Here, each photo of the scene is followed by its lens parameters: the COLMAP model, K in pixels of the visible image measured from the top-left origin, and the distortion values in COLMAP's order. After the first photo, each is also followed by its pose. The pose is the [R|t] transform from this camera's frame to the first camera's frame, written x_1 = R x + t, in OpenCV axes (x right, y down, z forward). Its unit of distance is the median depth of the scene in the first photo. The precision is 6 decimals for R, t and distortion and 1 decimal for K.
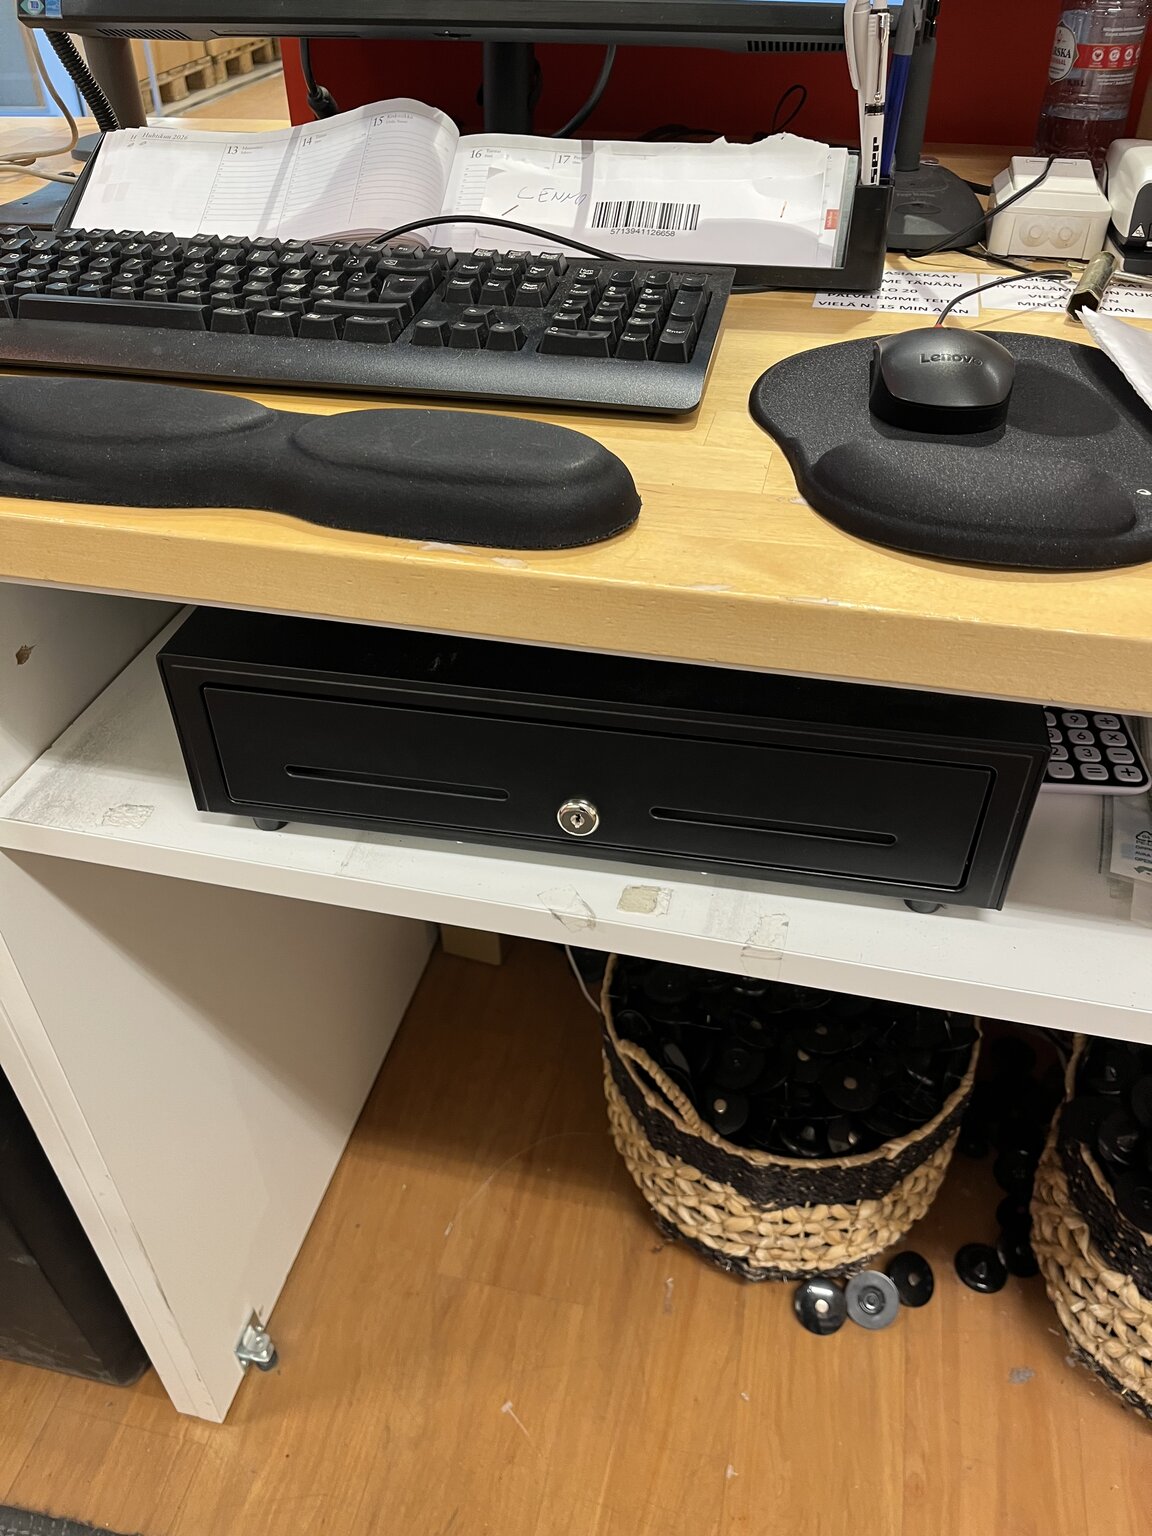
lens RADIAL K [[1149.5, 0, 573.2], [0, 1149.5, 777.5], [0, 0, 1]] dist [0.059368, -0.086026]
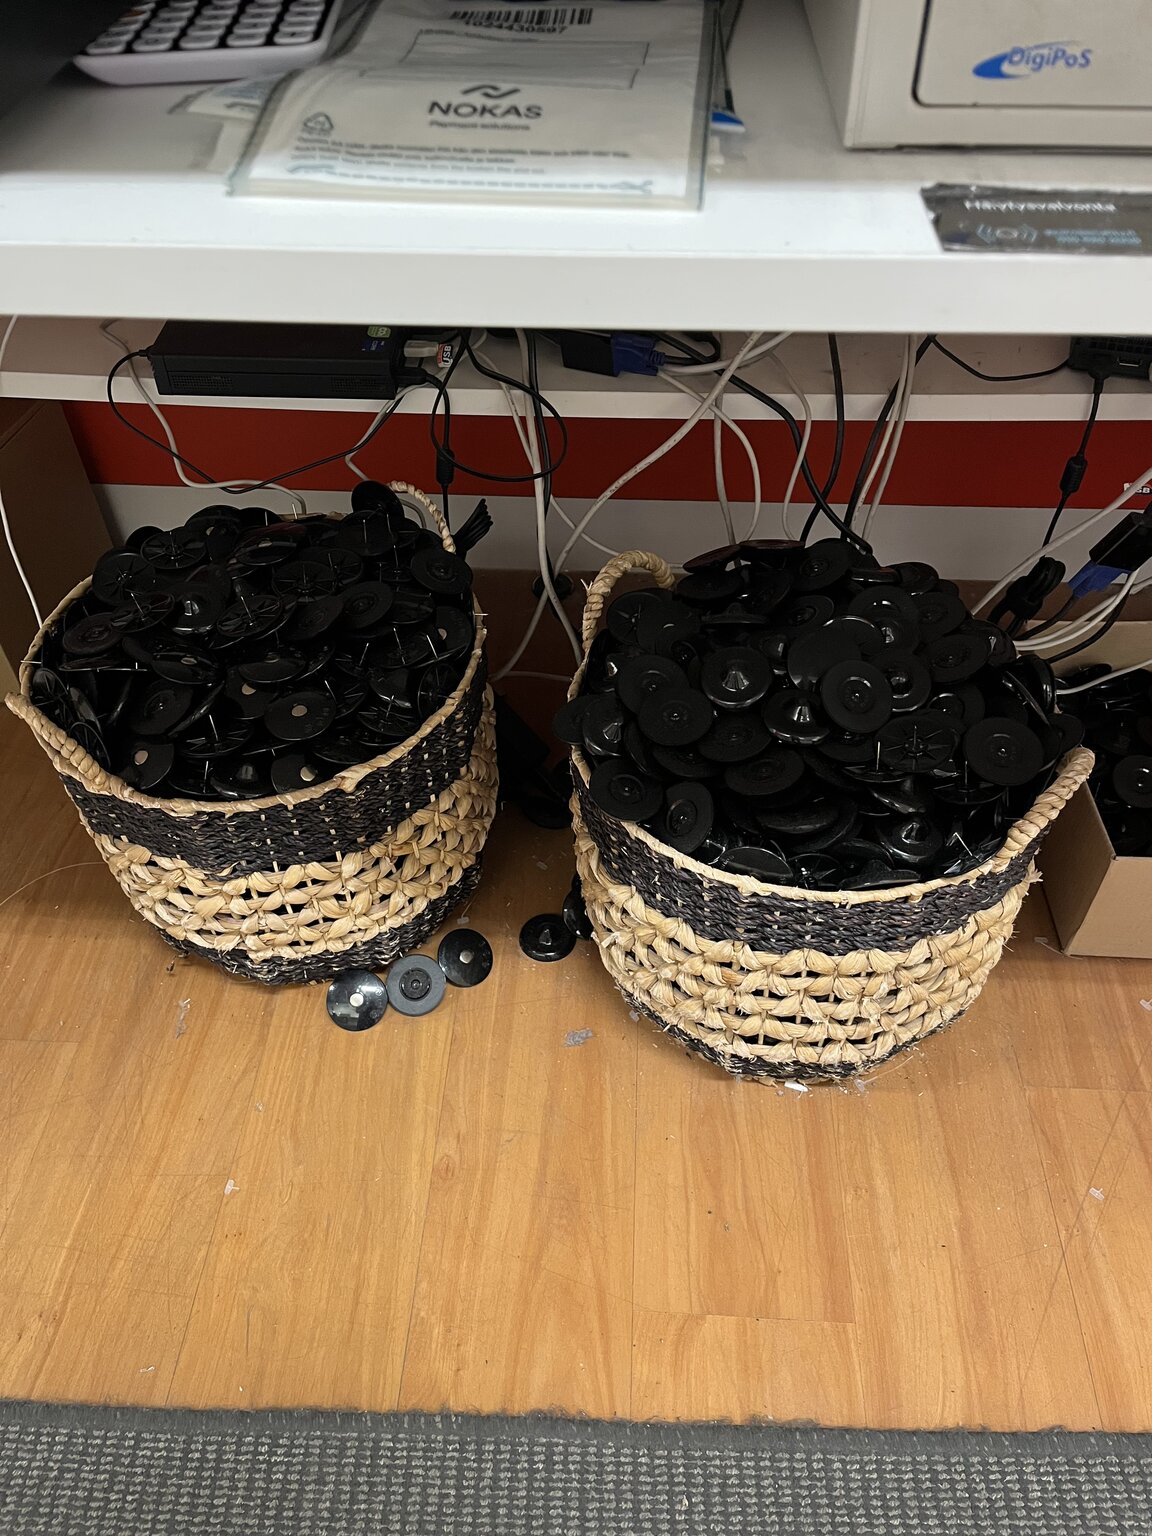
lens RADIAL K [[1149.5, 0, 573.2], [0, 1149.5, 777.5], [0, 0, 1]] dist [0.059368, -0.086026]
pose [[0.986429, -0.114918, 0.117269, 0.328429], [0.101373, 0.988112, 0.115580, 0.235291], [-0.129157, -0.102124, 0.986351, 0.164875]]
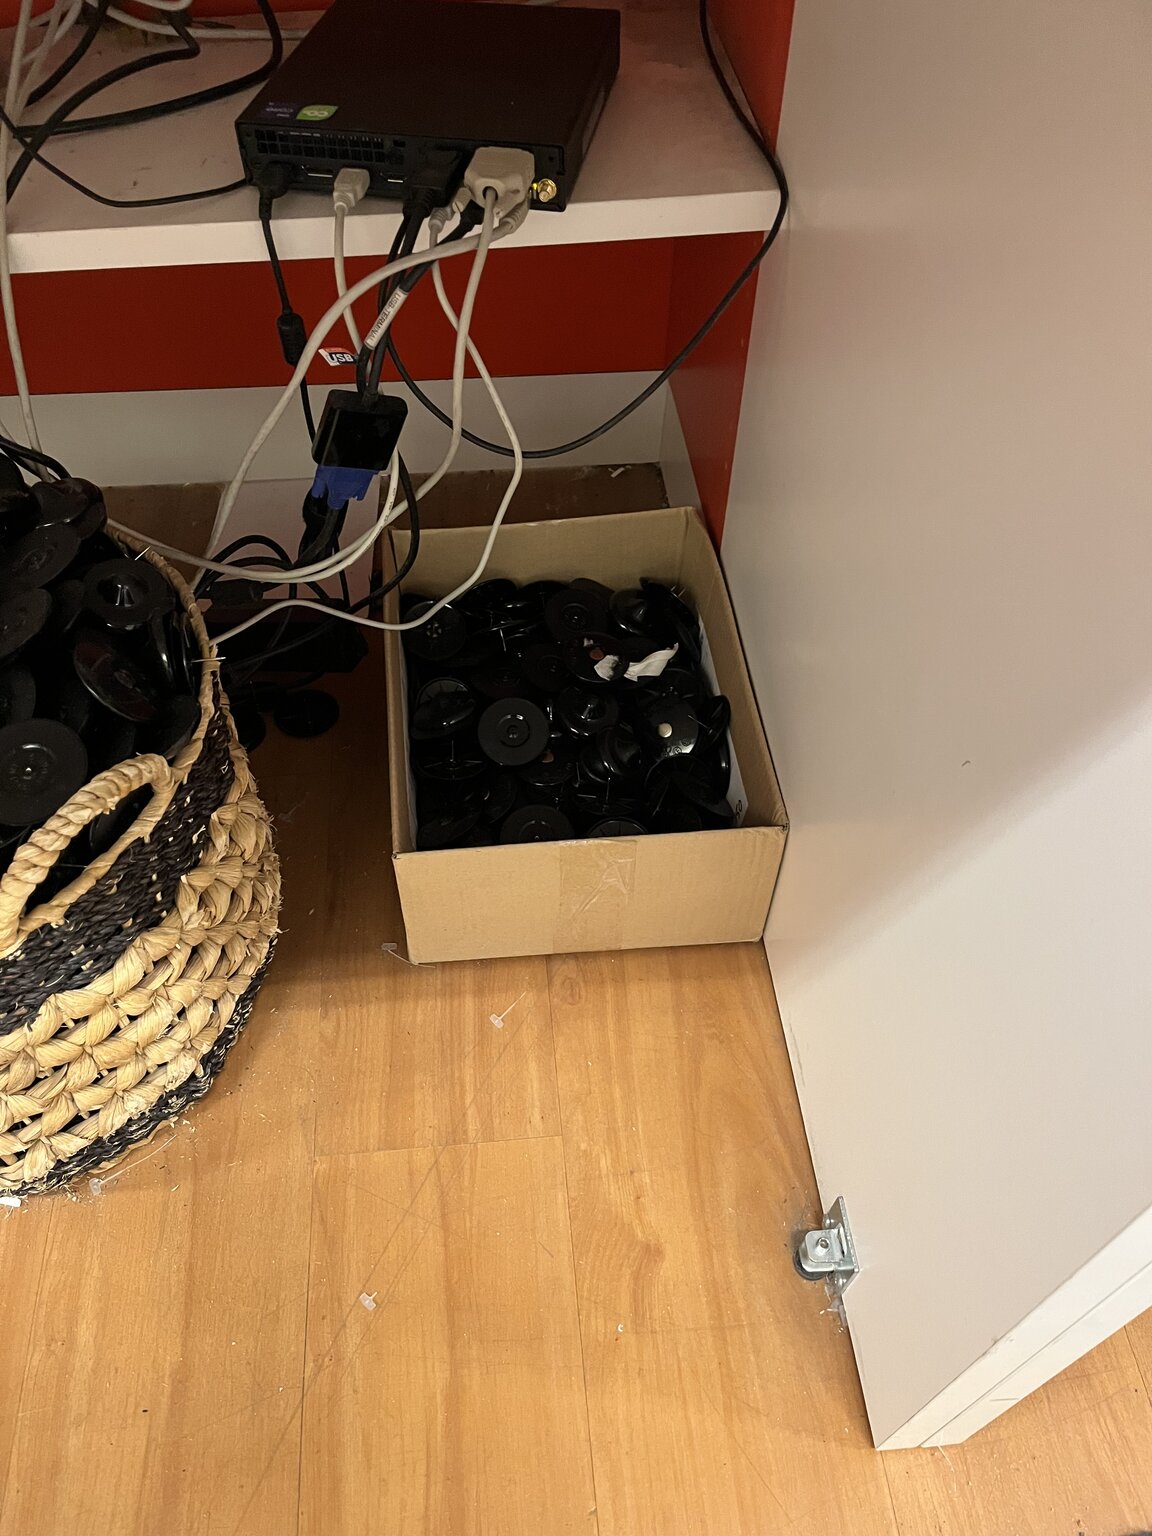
lens RADIAL K [[1156.8, 0, 581.0], [0, 1156.8, 772.8], [0, 0, 1]] dist [0.073025, -0.112365]
pose [[0.950425, -0.224390, 0.215270, 0.820419], [0.175679, 0.958698, 0.223685, 0.262634], [-0.256571, -0.174778, 0.950591, 0.321795]]
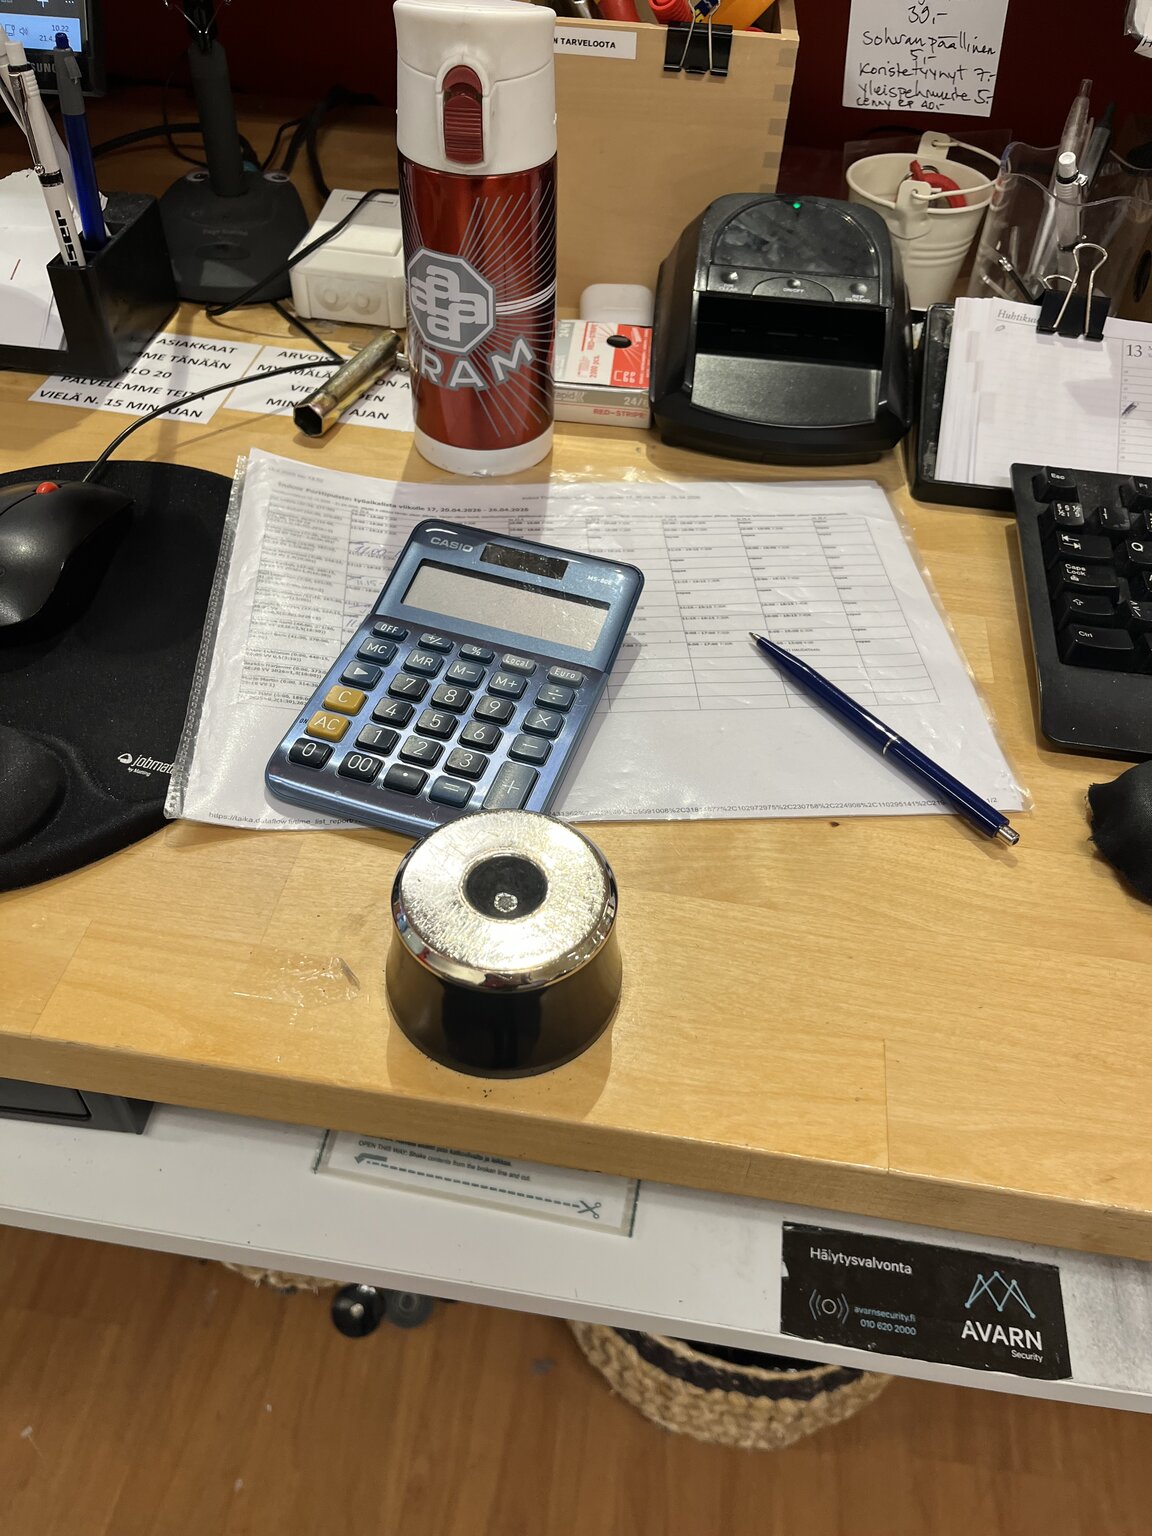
lens RADIAL K [[1156.8, 0, 581.0], [0, 1156.8, 772.8], [0, 0, 1]] dist [0.073025, -0.112365]
pose [[0.994903, -0.021805, 0.098453, 0.358929], [0.008126, 0.990503, 0.137250, -0.168826], [-0.100511, -0.135750, 0.985632, 0.041036]]
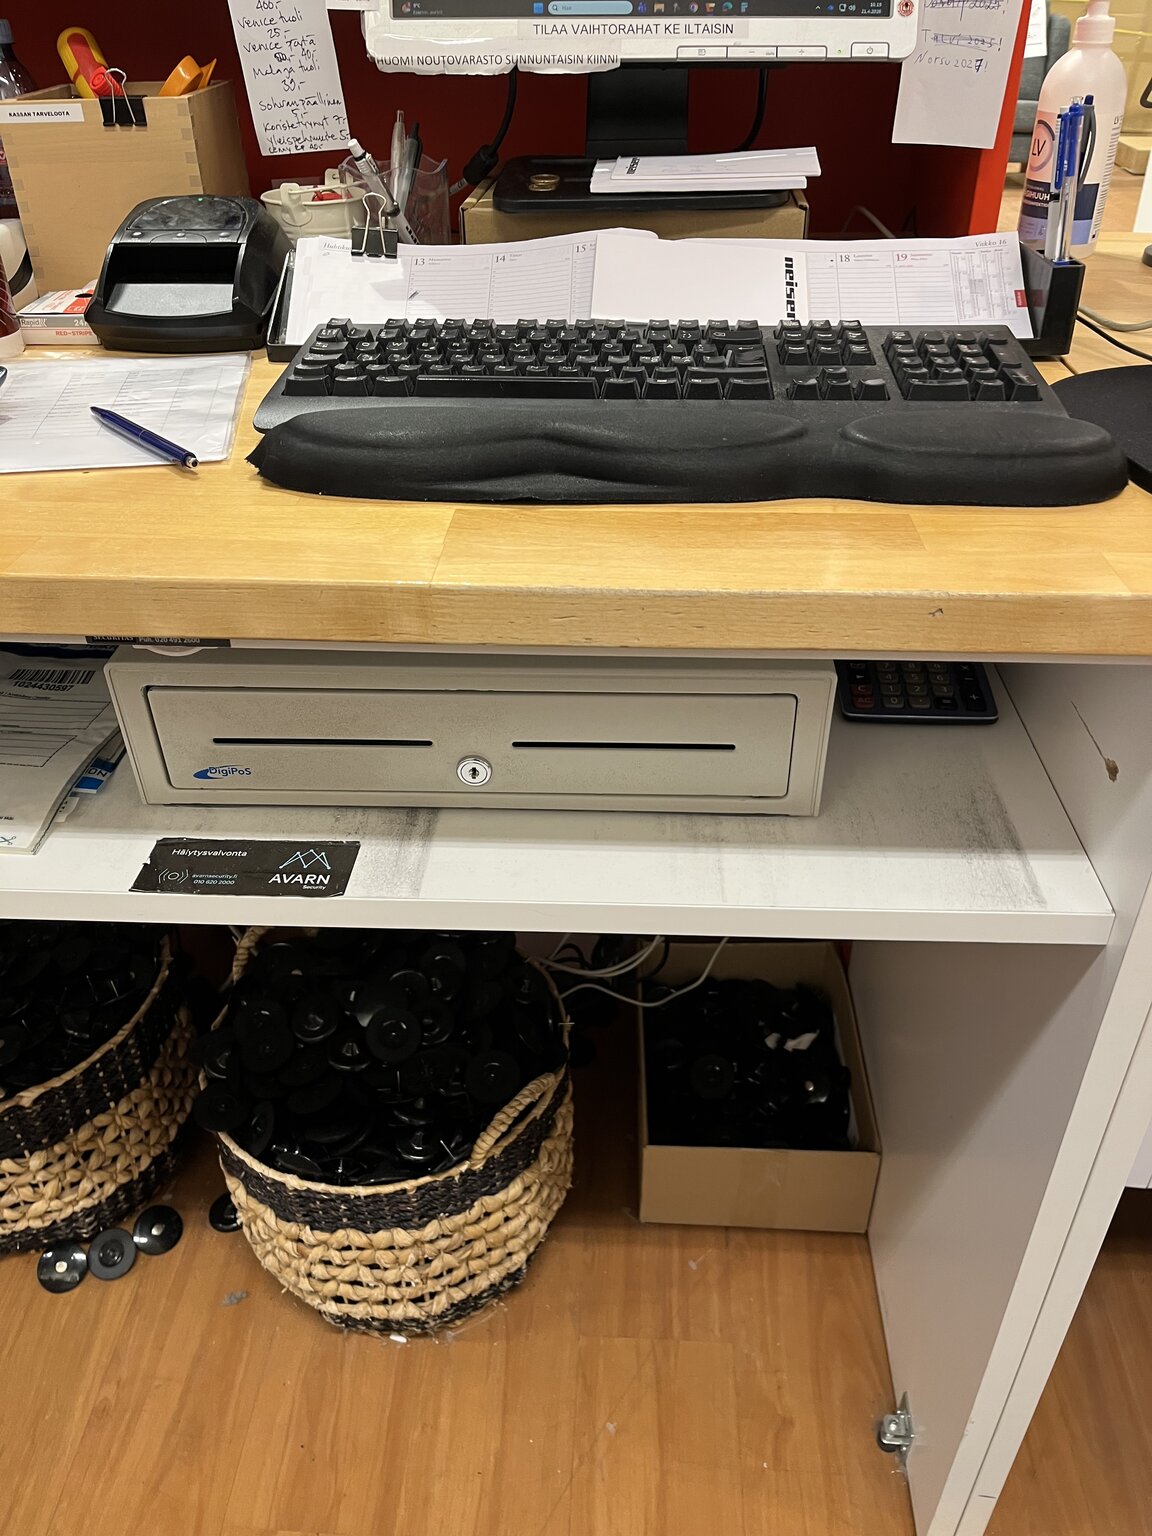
lens RADIAL K [[1156.8, 0, 581.0], [0, 1156.8, 772.8], [0, 0, 1]] dist [0.073025, -0.112365]
pose [[0.985307, -0.094000, 0.142598, 0.652497], [0.104986, 0.991895, -0.071570, 0.144572], [-0.134715, 0.085489, 0.987190, -0.204052]]
